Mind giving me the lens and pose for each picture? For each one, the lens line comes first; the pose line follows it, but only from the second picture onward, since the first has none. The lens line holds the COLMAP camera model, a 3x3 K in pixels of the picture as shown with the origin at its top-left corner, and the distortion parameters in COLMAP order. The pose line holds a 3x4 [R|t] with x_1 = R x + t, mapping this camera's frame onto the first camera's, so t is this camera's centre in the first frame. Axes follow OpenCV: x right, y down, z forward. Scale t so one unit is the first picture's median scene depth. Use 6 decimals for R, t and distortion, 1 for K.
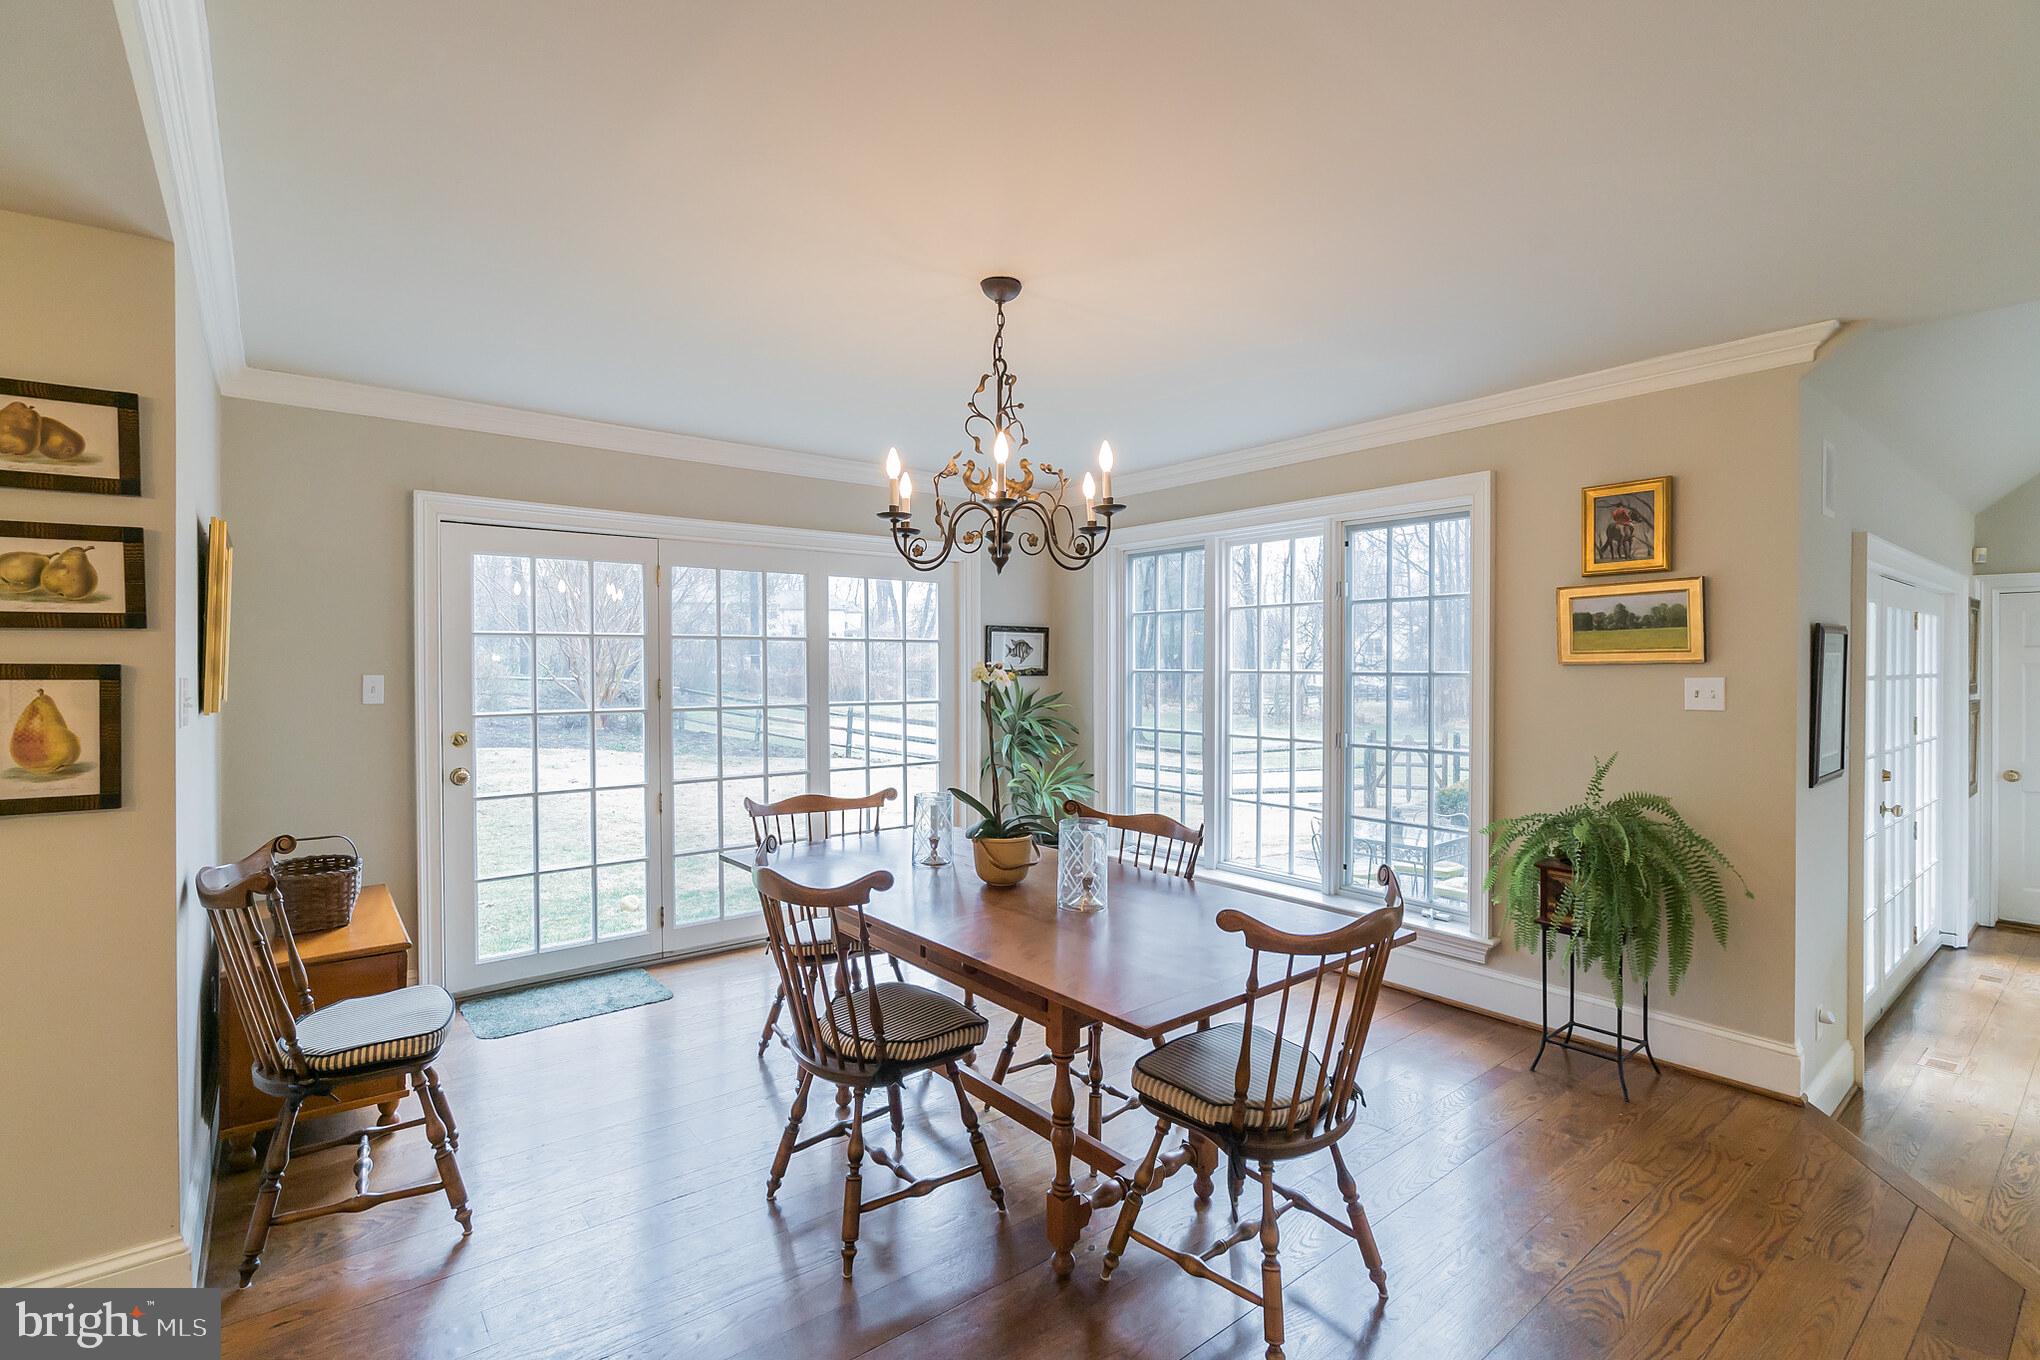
lens RADIAL K [[928.0, 0, 1012.3], [0, 928.0, 675.3], [0, 0, 1]] dist [-0.002499, 0.000308]
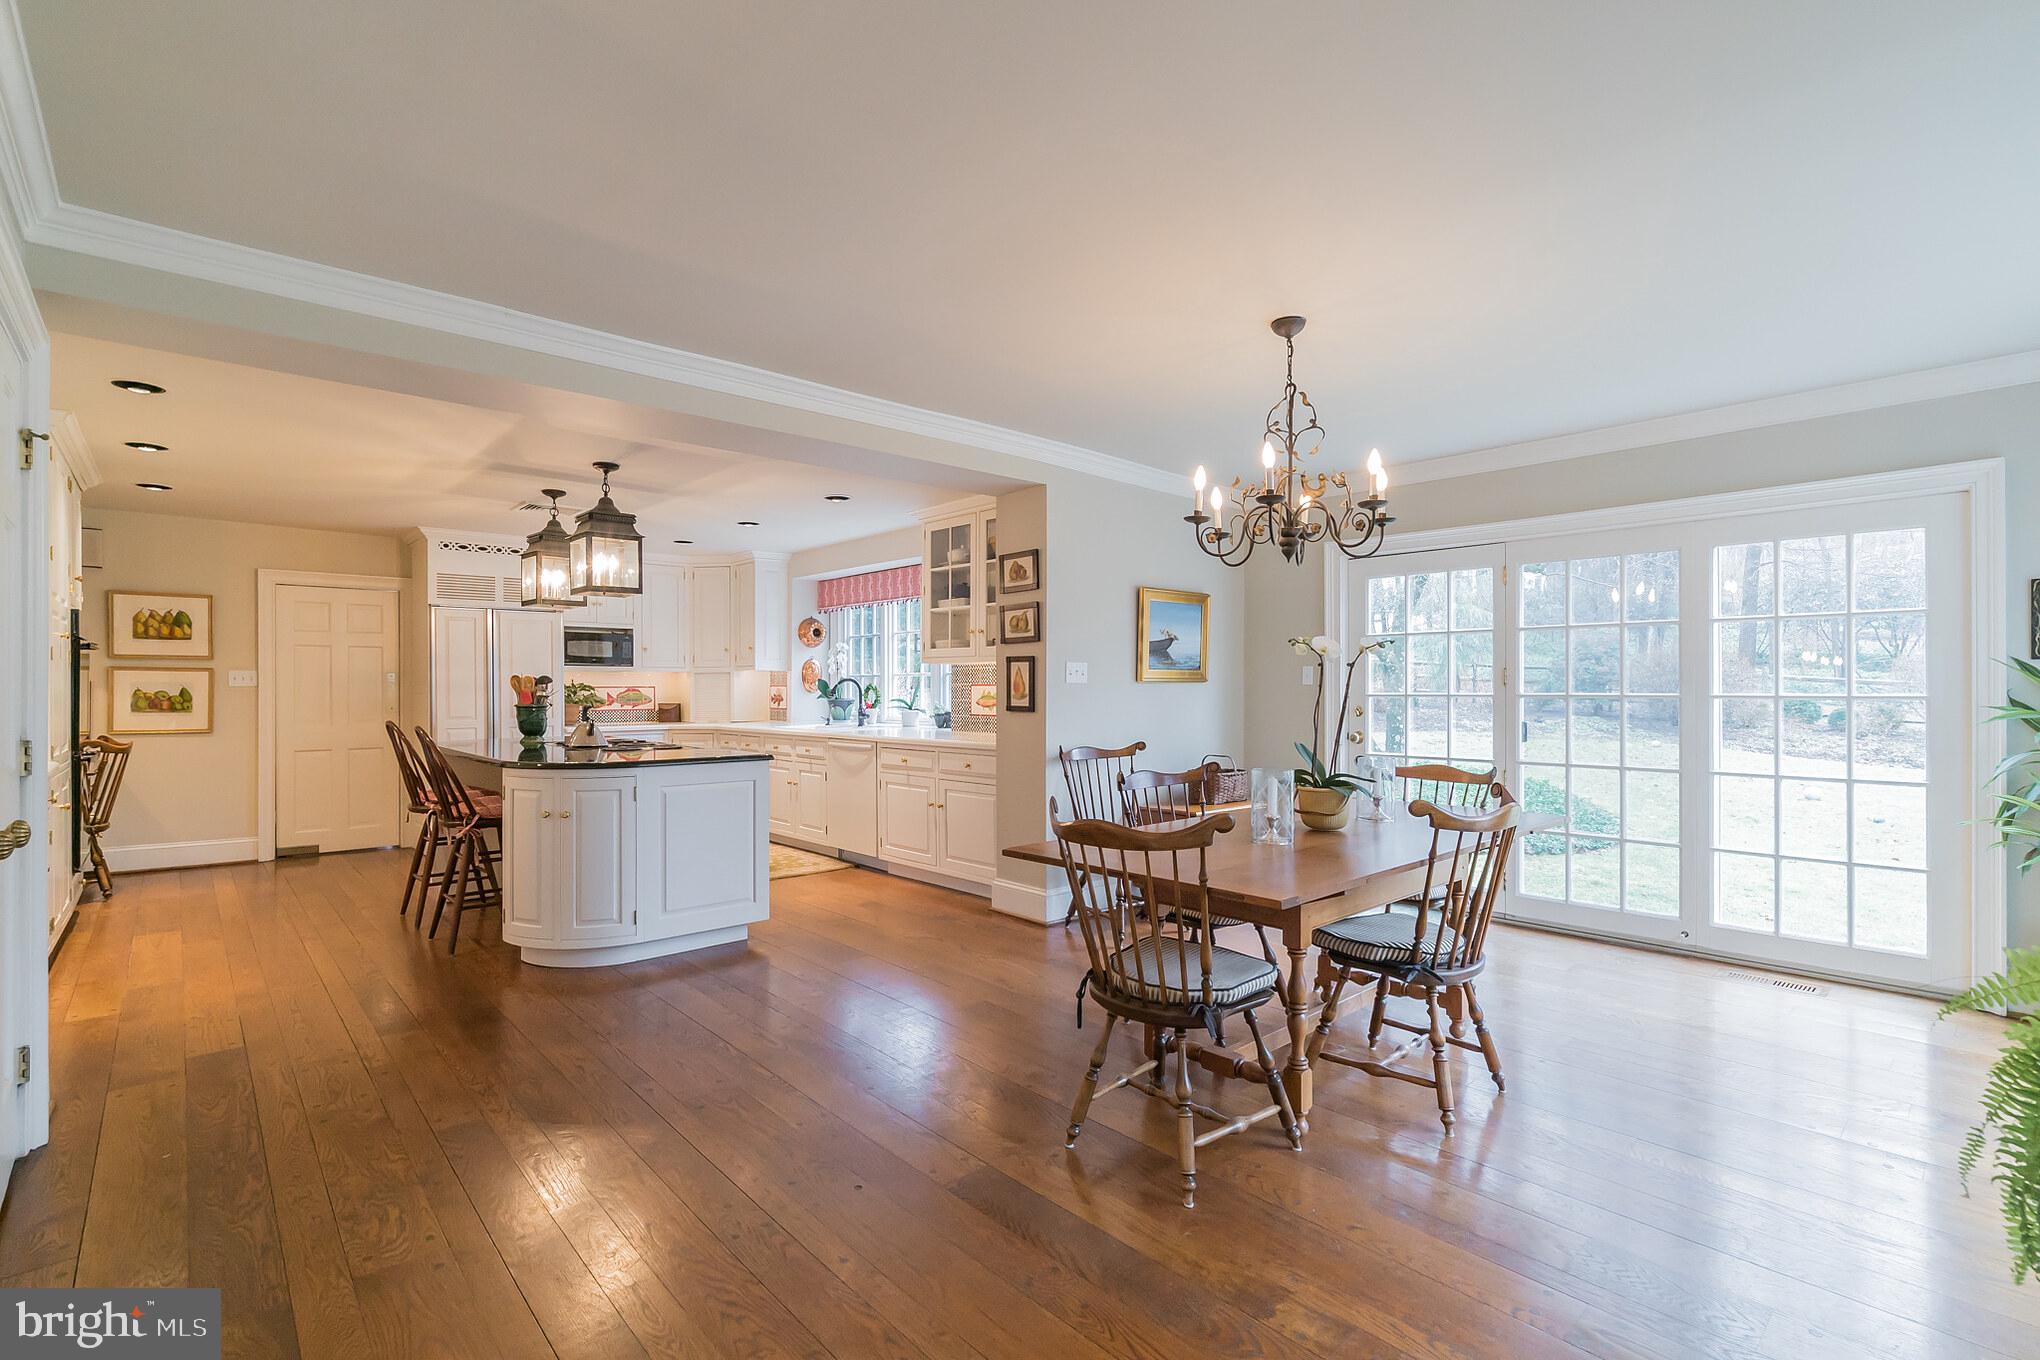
lens RADIAL K [[923.8, 0, 1011.0], [0, 923.8, 686.5], [0, 0, 1]] dist [0.002954, 0.000766]
pose [[0.064452, 0.000020, -0.997921, 1.583539], [-0.011599, 0.999932, -0.000729, 0.075005], [0.997853, 0.011622, 0.064448, 0.779479]]
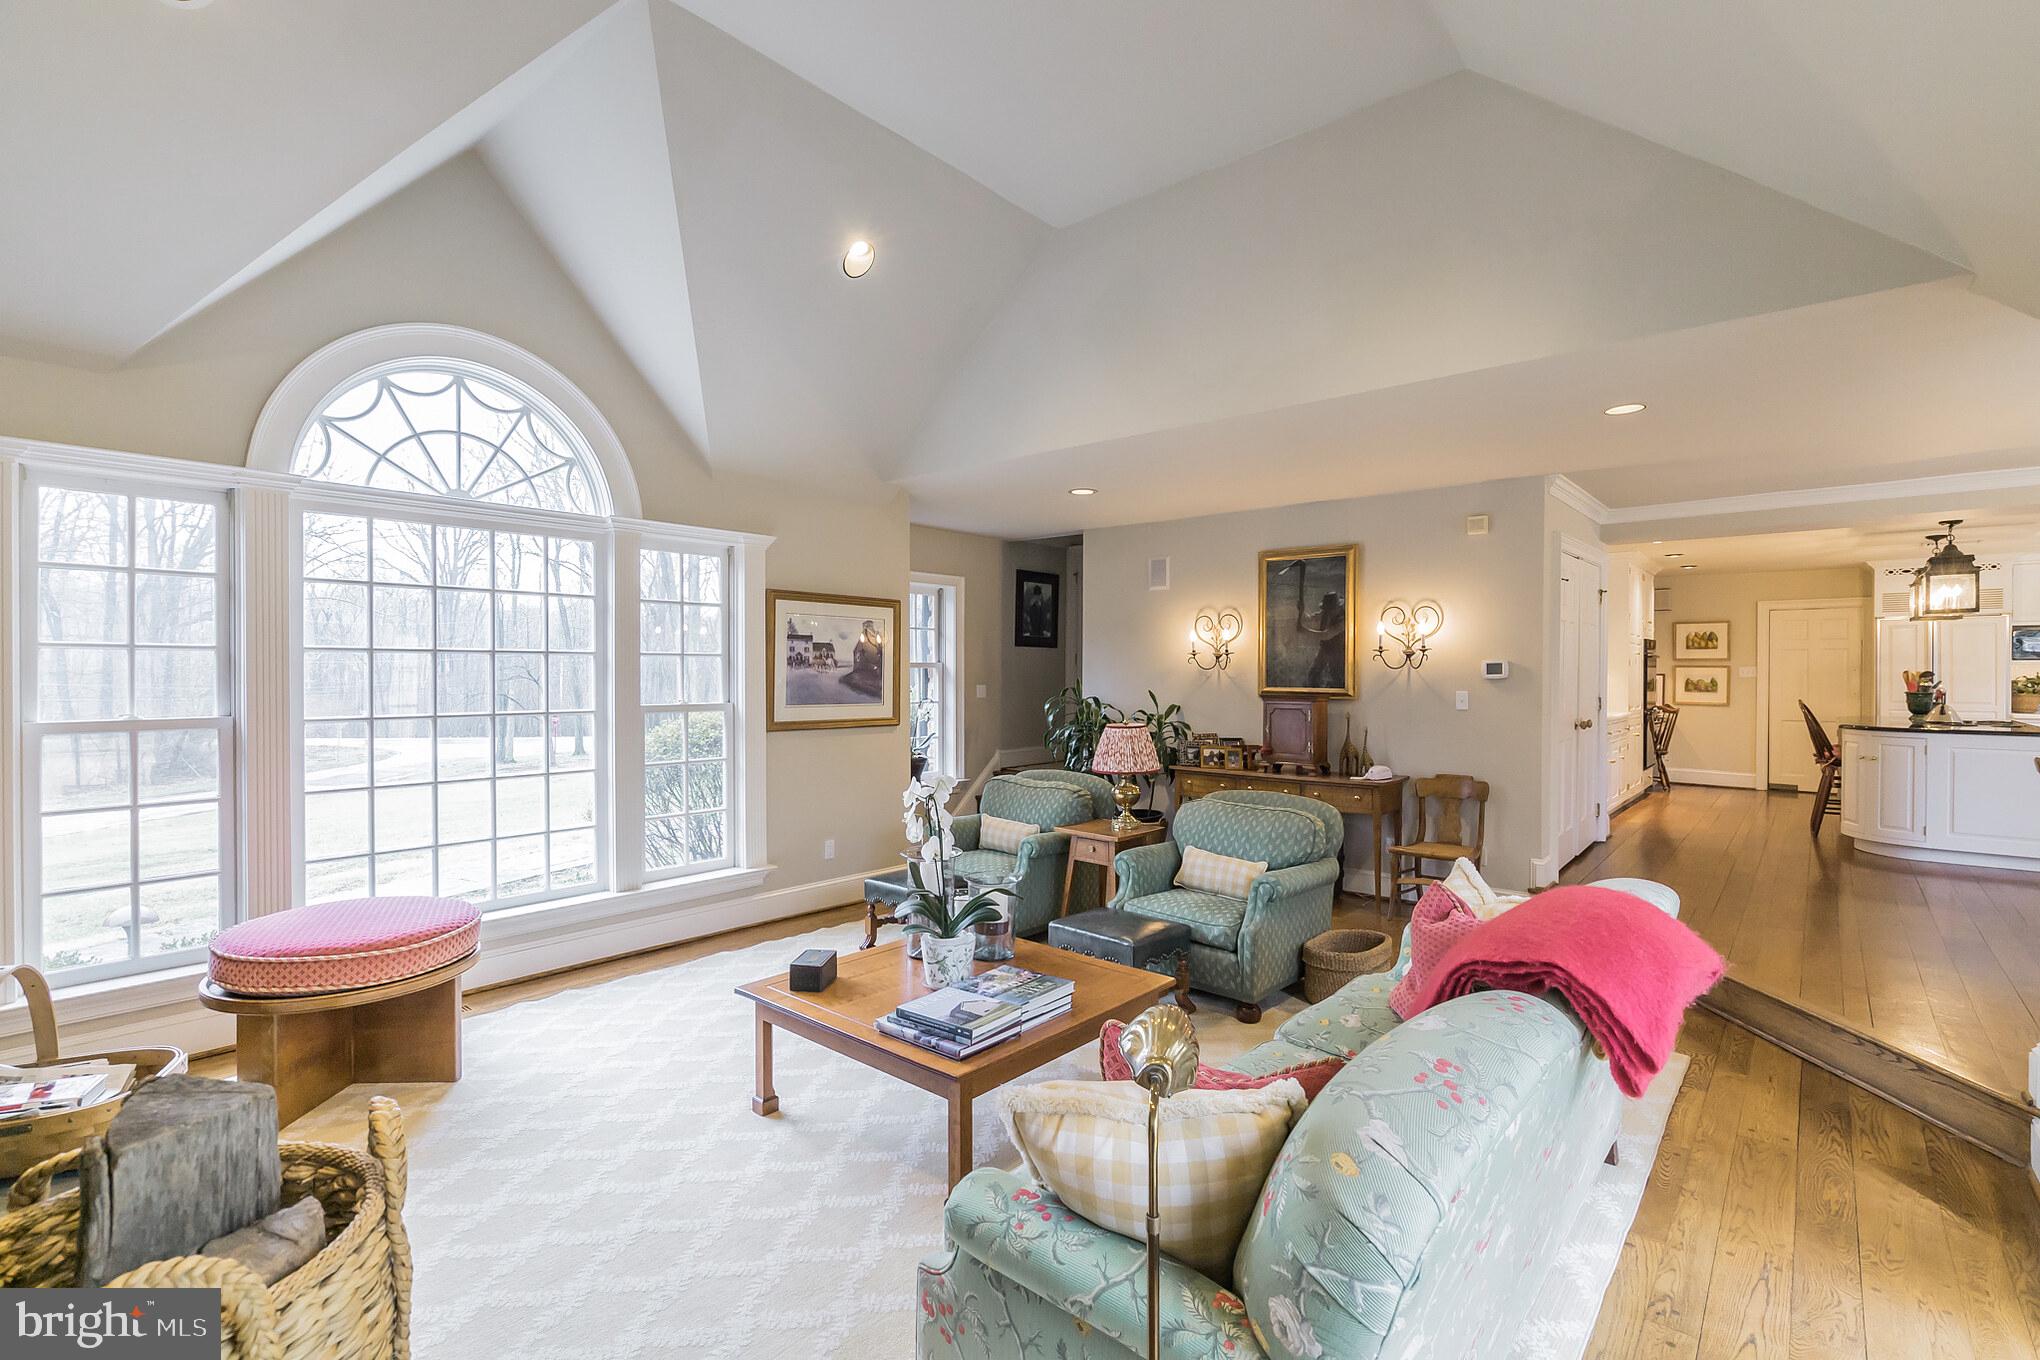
lens RADIAL K [[928.0, 0, 1012.3], [0, 928.0, 675.3], [0, 0, 1]] dist [-0.002499, 0.000308]
pose [[-0.983317, -0.003906, -0.181861, 3.181768], [-0.007041, 0.999837, 0.016597, 0.034851], [0.181766, 0.017601, -0.983184, 2.698858]]
